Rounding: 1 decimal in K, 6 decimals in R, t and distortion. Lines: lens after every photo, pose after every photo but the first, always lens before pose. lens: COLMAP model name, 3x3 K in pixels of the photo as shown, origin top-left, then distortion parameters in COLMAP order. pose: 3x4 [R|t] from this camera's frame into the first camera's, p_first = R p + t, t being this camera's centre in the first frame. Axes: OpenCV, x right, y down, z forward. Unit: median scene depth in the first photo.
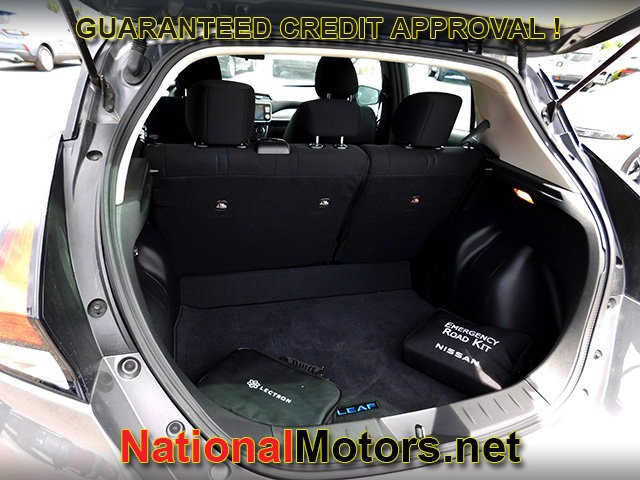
lens RADIAL K [[424.7, 0, 320.0], [0, 424.7, 239.2], [0, 0, 1]] dist [-0.061291, 0.000816]
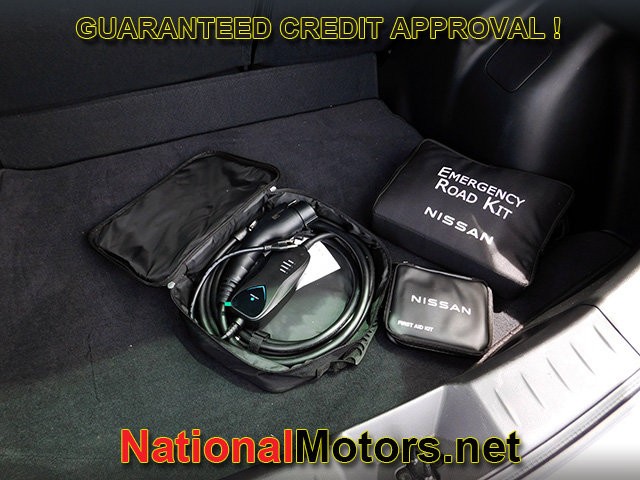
lens RADIAL K [[424.7, 0, 320.2], [0, 424.7, 240.2], [0, 0, 1]] dist [-0.061291, 0.000816]
pose [[0.991809, -0.096852, 0.083272, 0.066604], [0.044705, 0.873932, 0.483988, -0.018749], [-0.119649, -0.476302, 0.871103, 0.459298]]
